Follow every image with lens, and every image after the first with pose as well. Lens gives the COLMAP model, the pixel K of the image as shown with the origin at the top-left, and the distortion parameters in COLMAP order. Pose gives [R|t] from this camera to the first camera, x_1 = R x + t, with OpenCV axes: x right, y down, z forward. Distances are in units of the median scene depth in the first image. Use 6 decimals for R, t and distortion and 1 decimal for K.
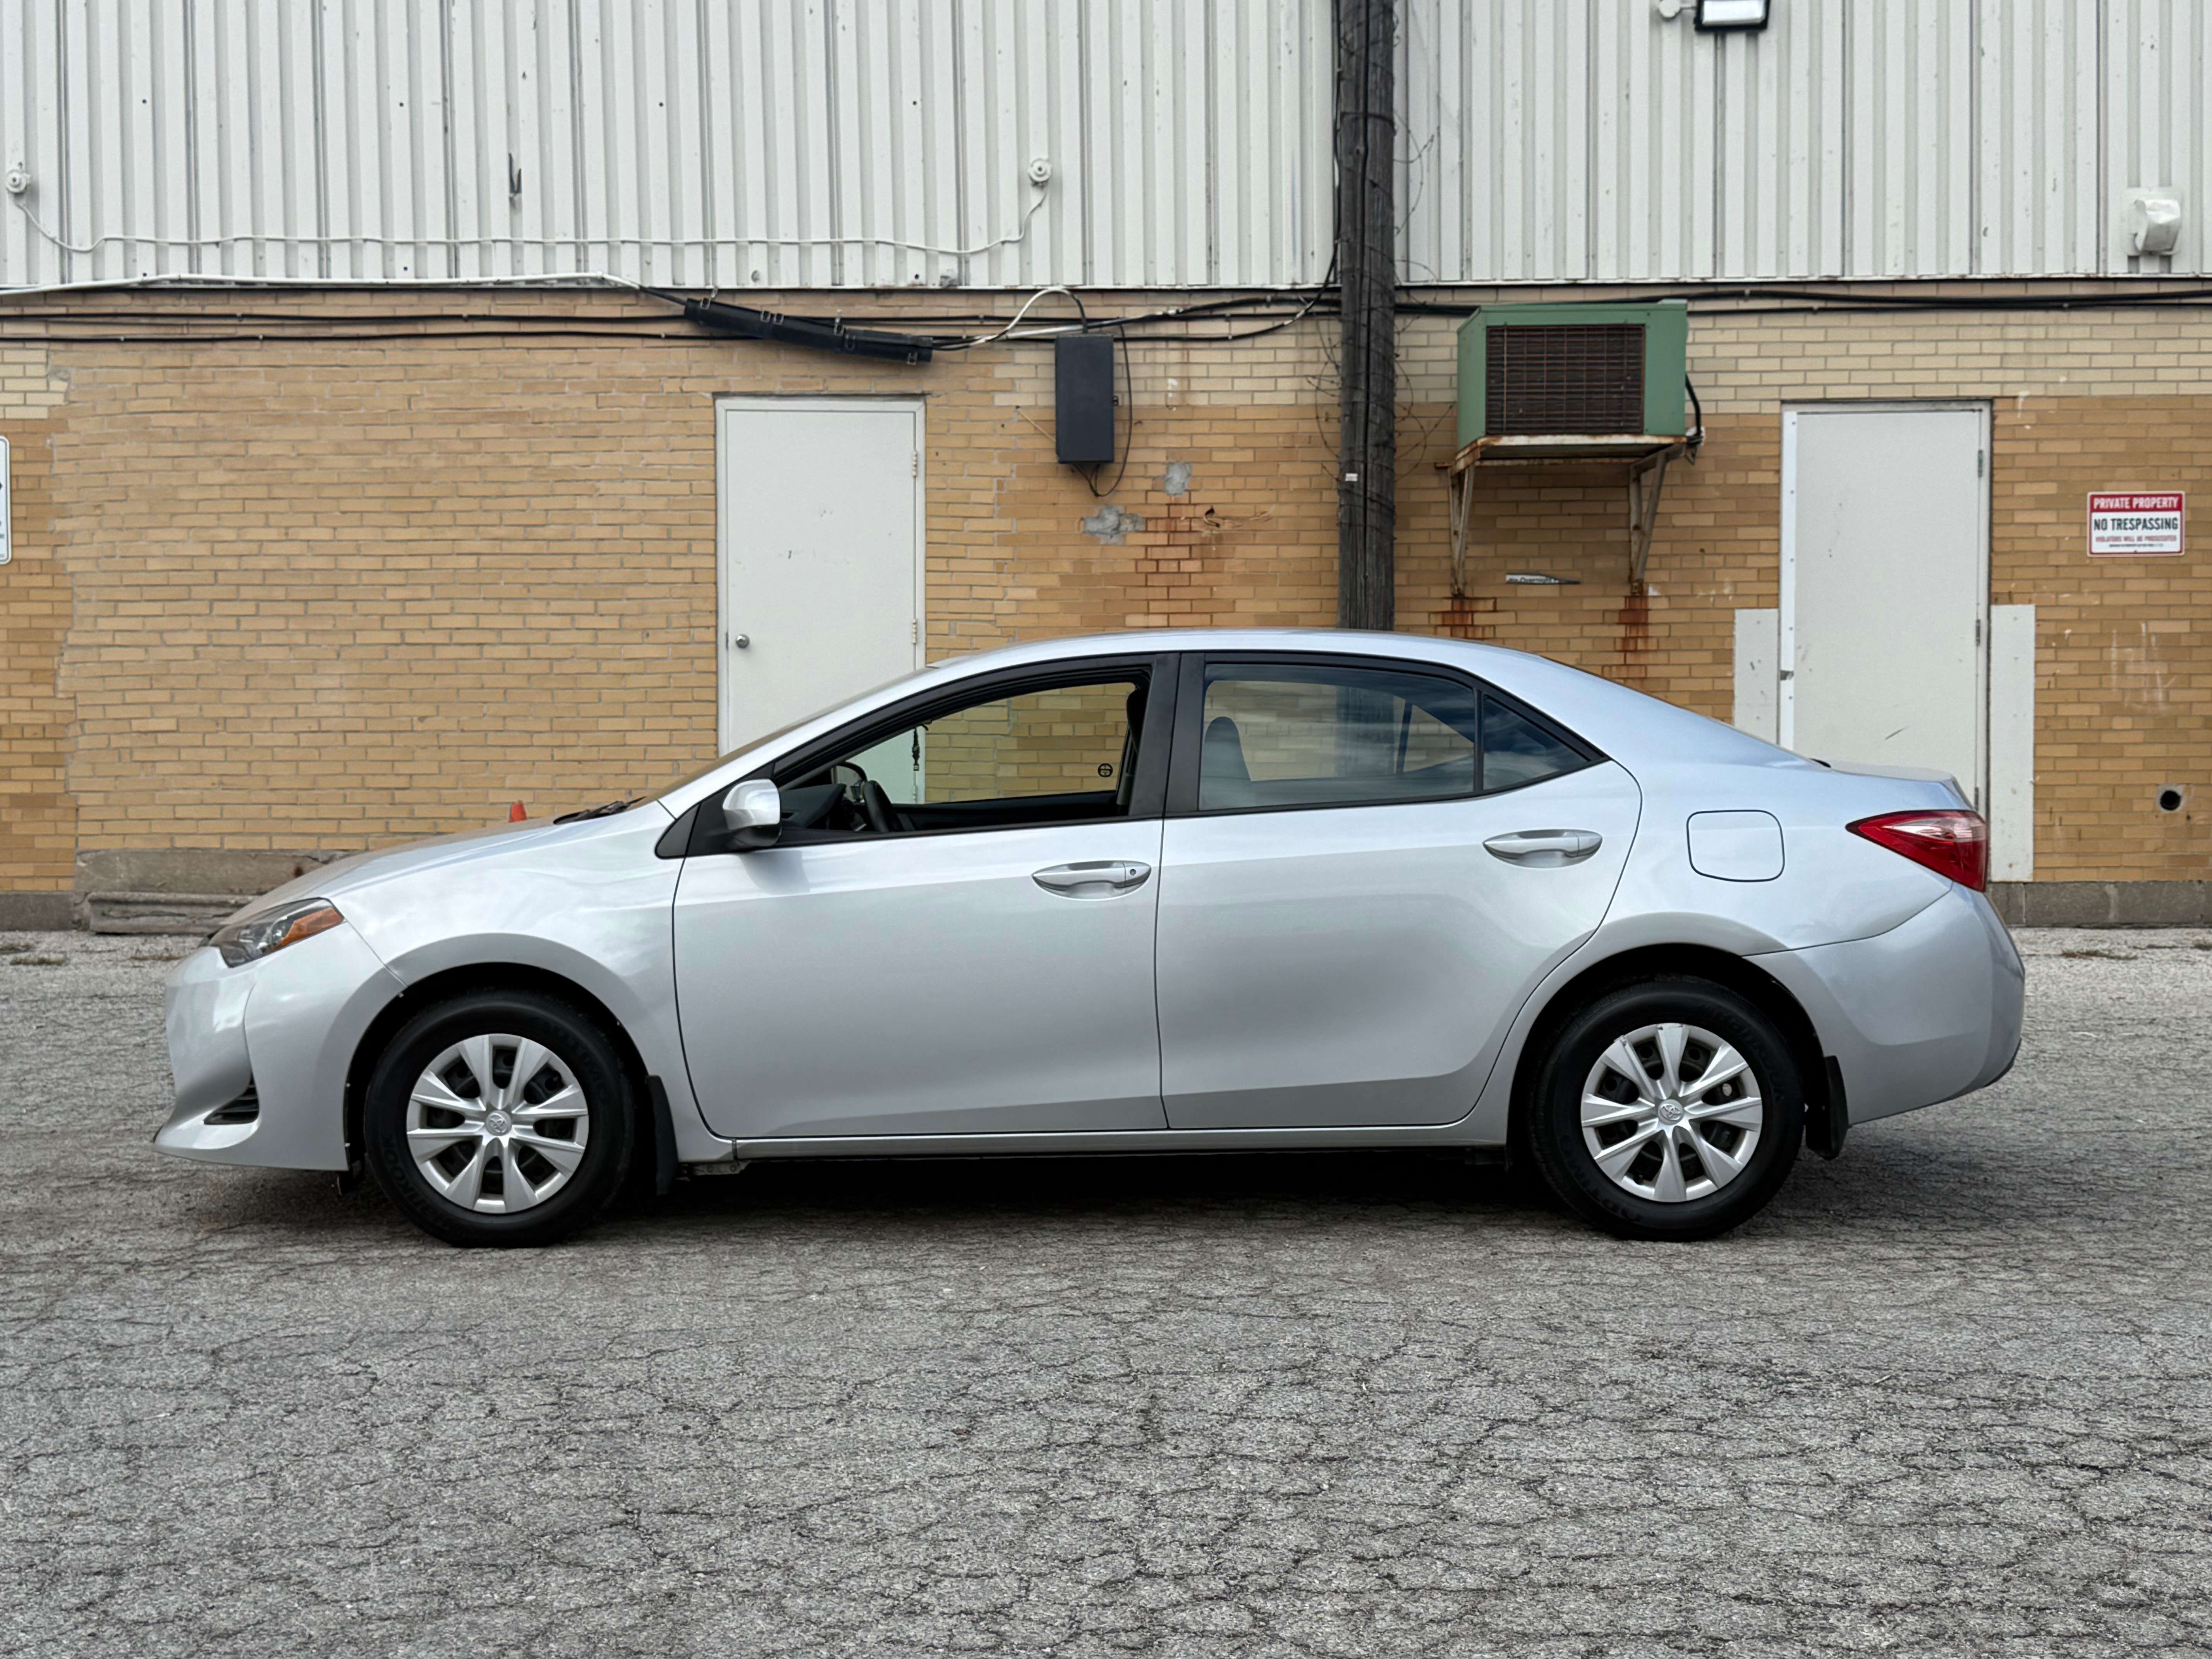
lens RADIAL K [[2703.1, 0, 1106.0], [0, 2703.1, 829.5], [0, 0, 1]] dist [0.227659, -0.538033]
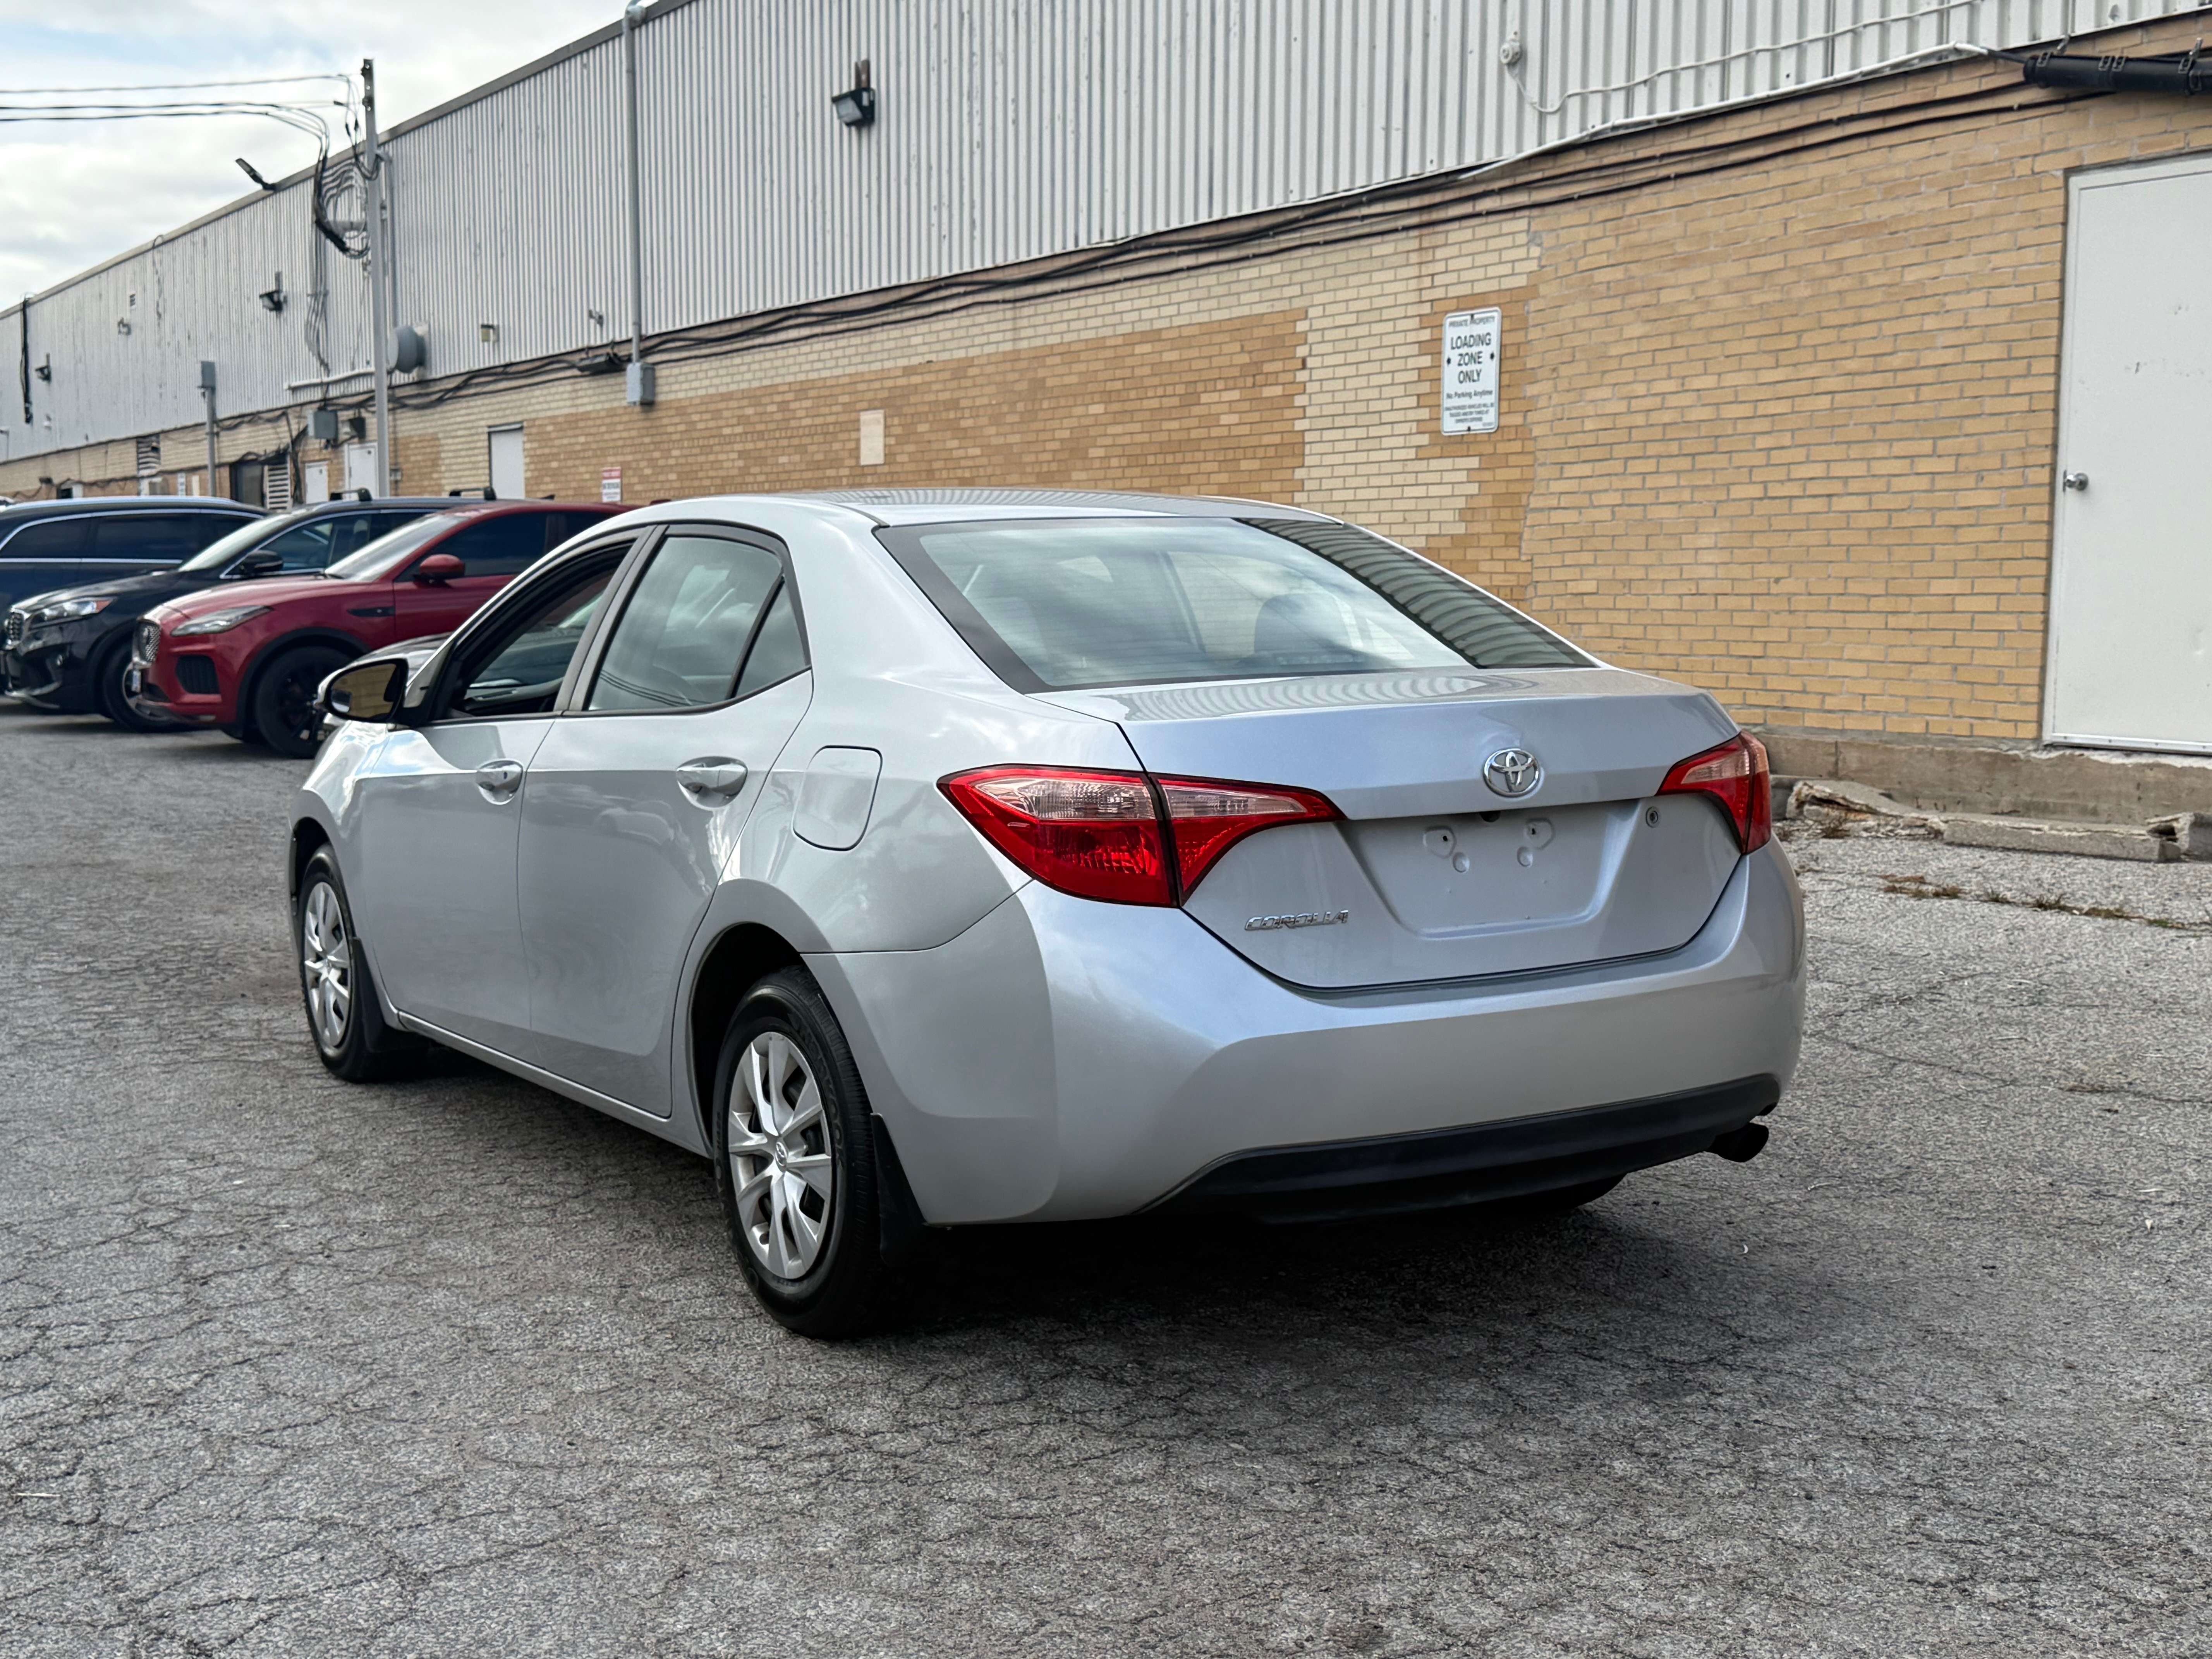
lens RADIAL K [[2703.1, 0, 1106.0], [0, 2703.1, 829.5], [0, 0, 1]] dist [0.227659, -0.538033]
pose [[0.505849, 0.084918, -0.858432, 0.424641], [-0.036320, 0.996357, 0.077159, -0.020248], [0.861857, -0.007853, 0.507090, 0.348584]]
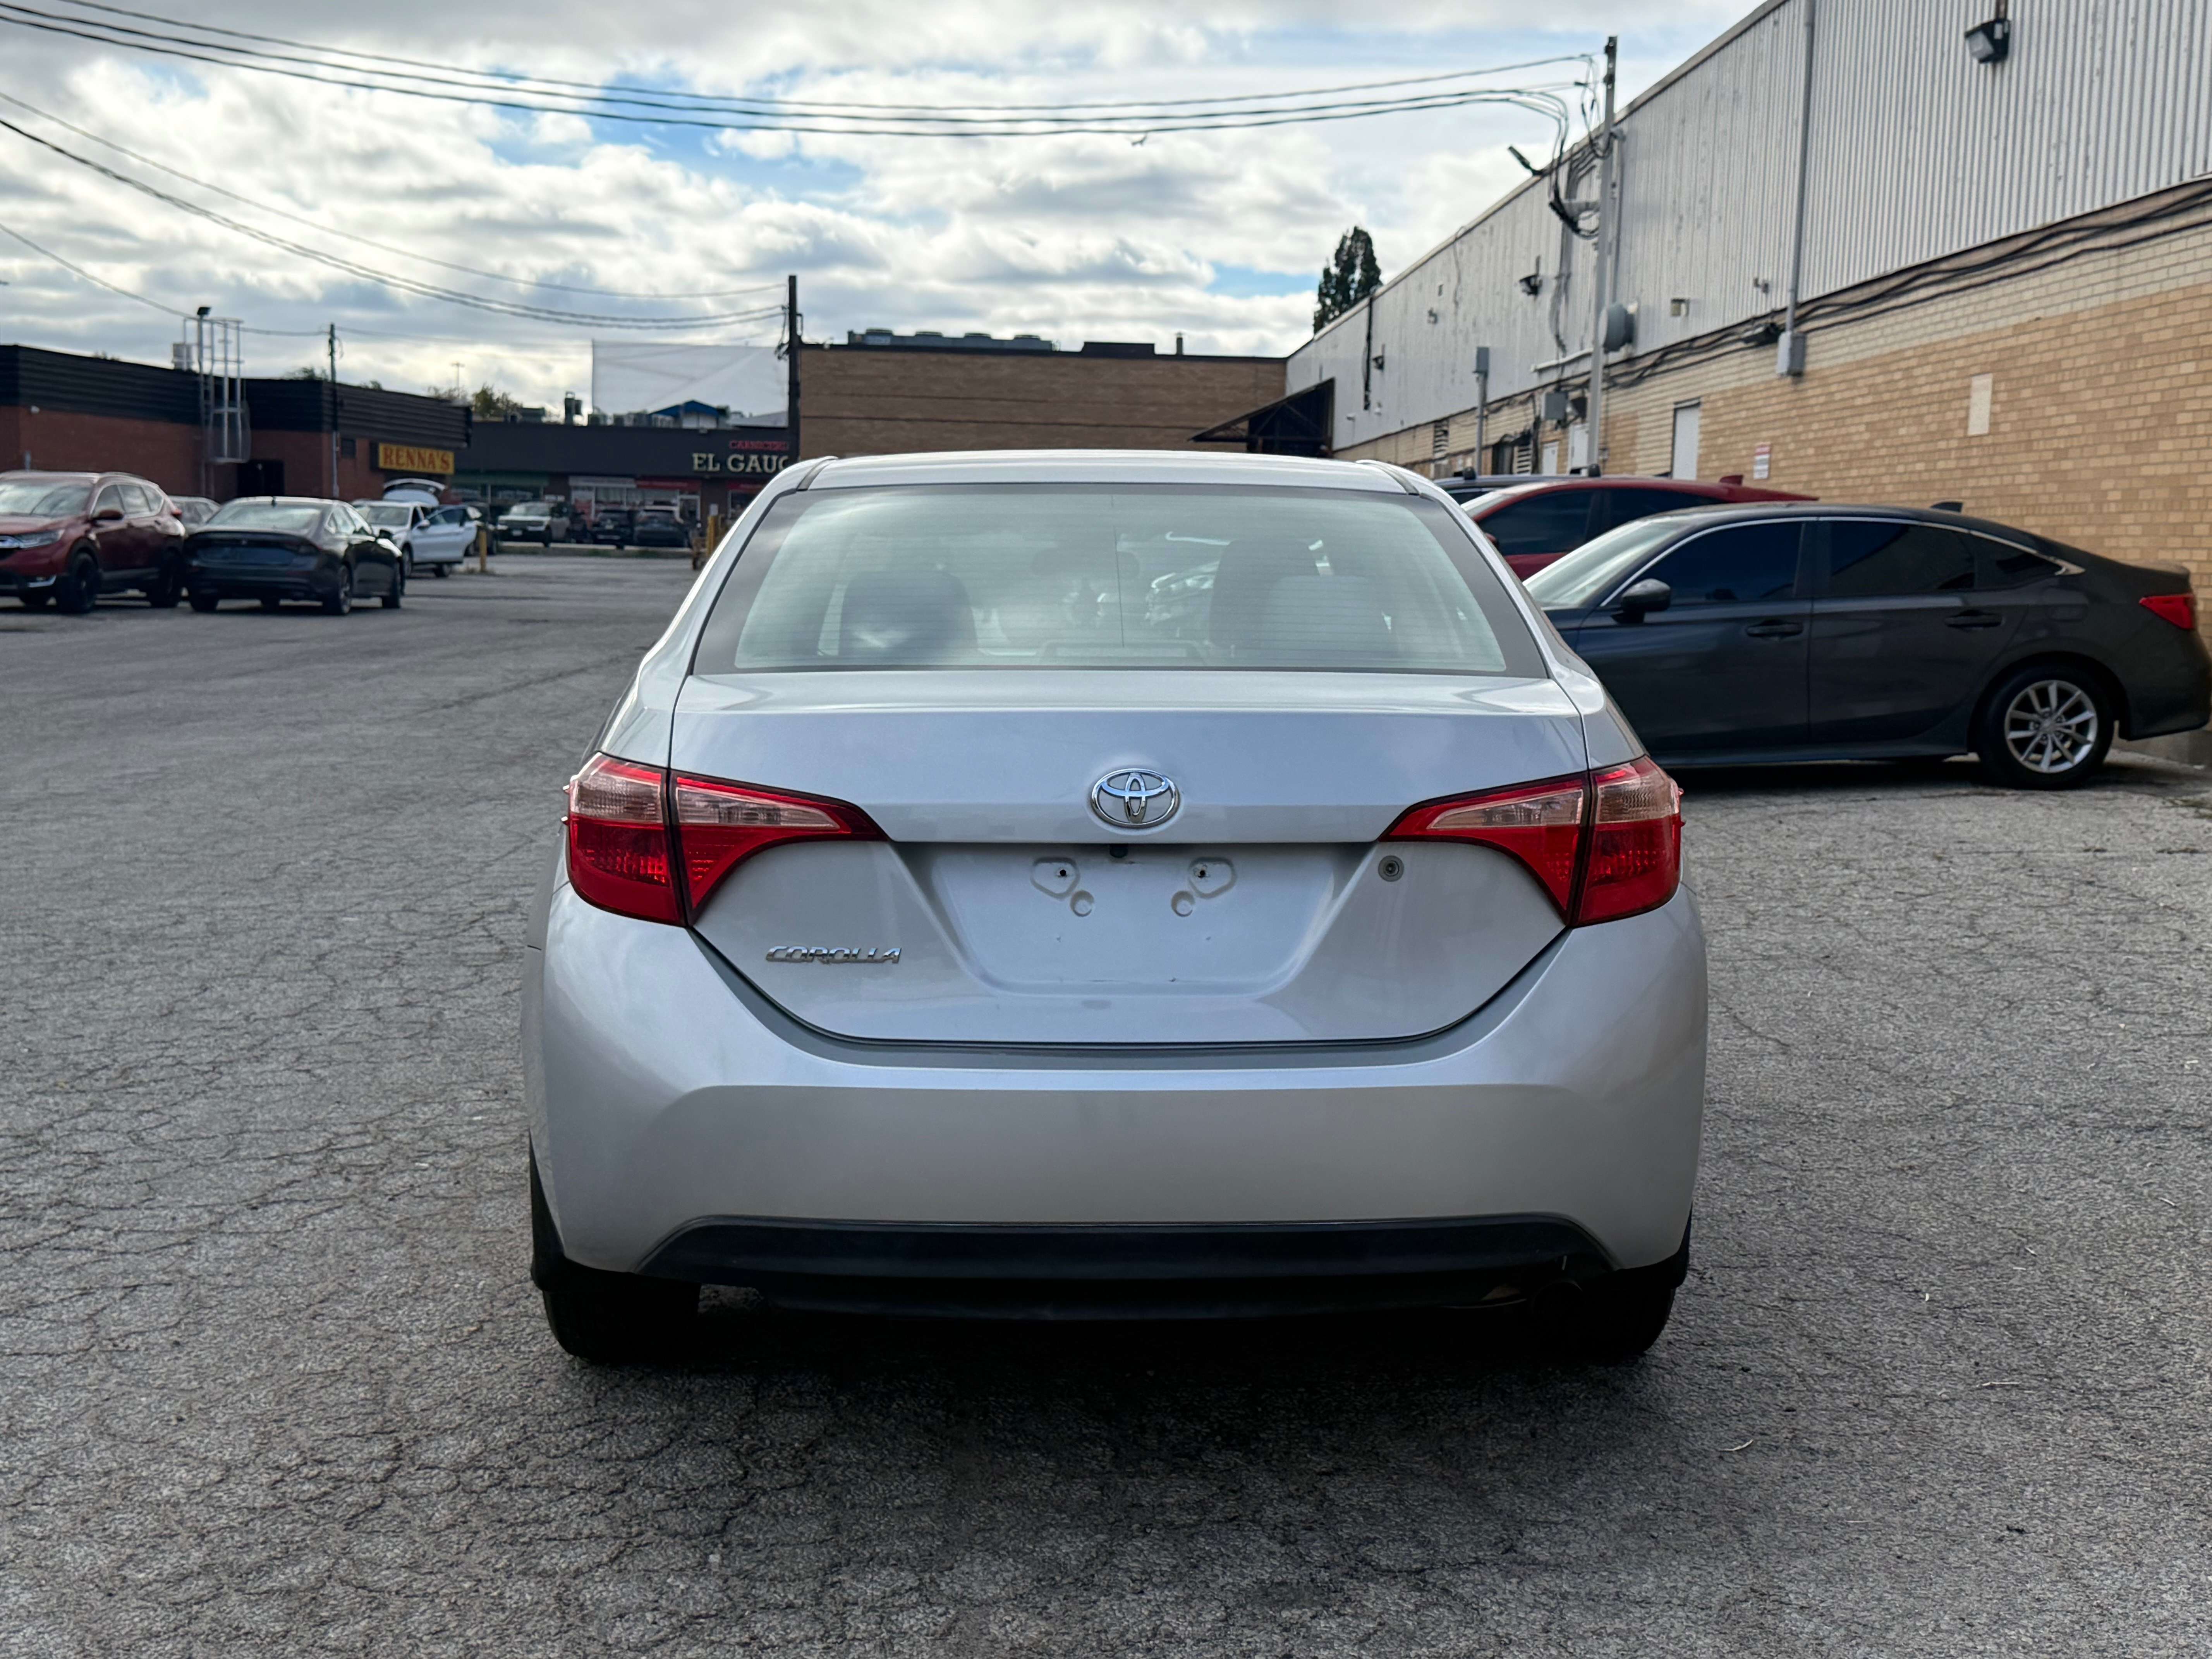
lens RADIAL K [[2703.1, 0, 1106.0], [0, 2703.1, 829.5], [0, 0, 1]] dist [0.227659, -0.538033]
pose [[0.010073, 0.110314, -0.993846, 0.431008], [-0.060952, 0.992116, 0.109504, -0.029440], [0.998090, 0.059474, 0.016717, 0.549482]]
